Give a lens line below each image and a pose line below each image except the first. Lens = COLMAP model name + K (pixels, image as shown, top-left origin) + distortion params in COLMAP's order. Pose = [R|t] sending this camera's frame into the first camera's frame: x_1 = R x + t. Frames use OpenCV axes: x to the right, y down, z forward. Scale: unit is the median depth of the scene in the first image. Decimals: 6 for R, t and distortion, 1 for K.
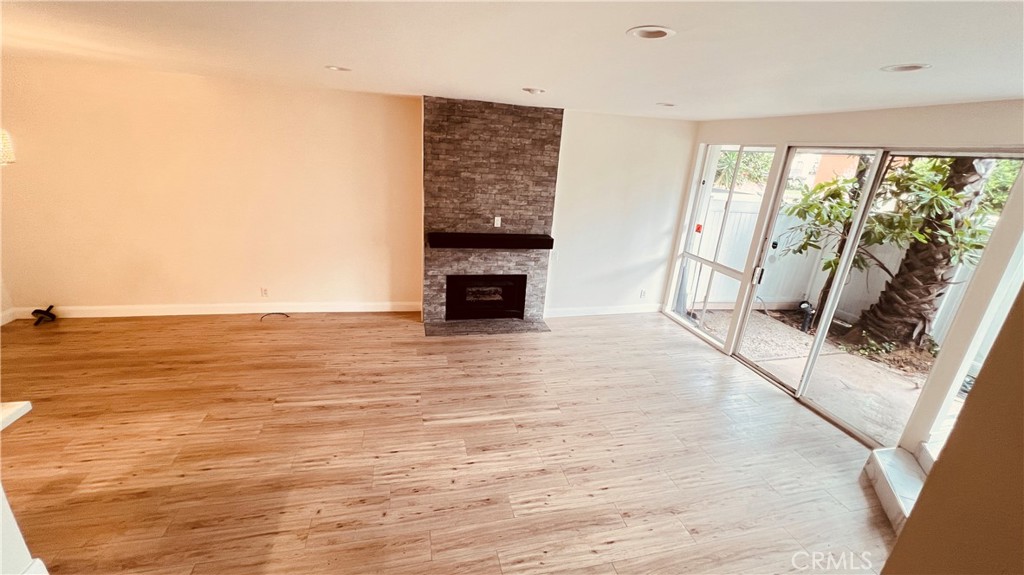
lens RADIAL K [[407.8, 0, 509.3], [0, 407.8, 287.6], [0, 0, 1]] dist [-0.000171, 0.000095]
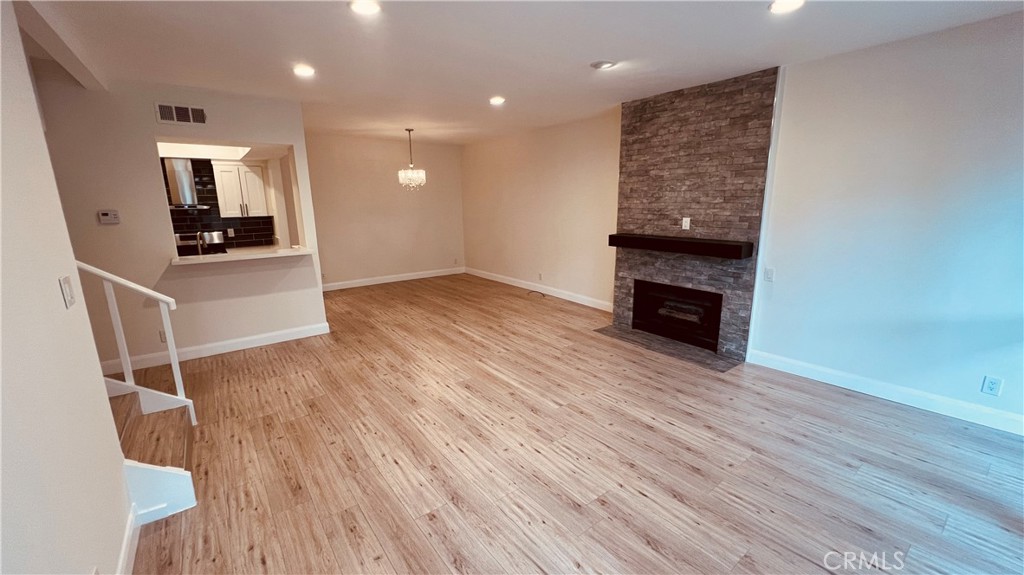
lens RADIAL K [[407.8, 0, 510.3], [0, 407.8, 287.3], [0, 0, 1]] dist [-0.000171, 0.000095]
pose [[0.399106, 0.124914, -0.908356, 0.646742], [-0.251802, 0.967519, 0.022415, 0.043533], [0.881652, 0.219780, 0.417596, 0.364777]]
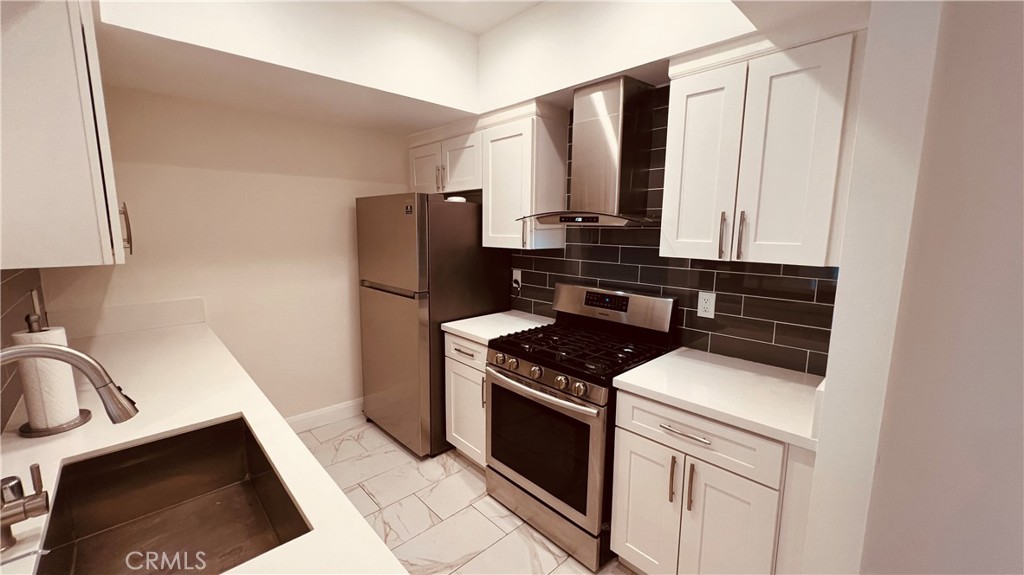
lens RADIAL K [[407.8, 0, 505.4], [0, 407.8, 285.2], [0, 0, 1]] dist [-0.000171, 0.000095]
pose [[-0.872577, 0.005760, -0.488443, -0.545564], [-0.207533, 0.900826, 0.381369, -0.002472], [0.442199, 0.434142, -0.784844, 0.305296]]
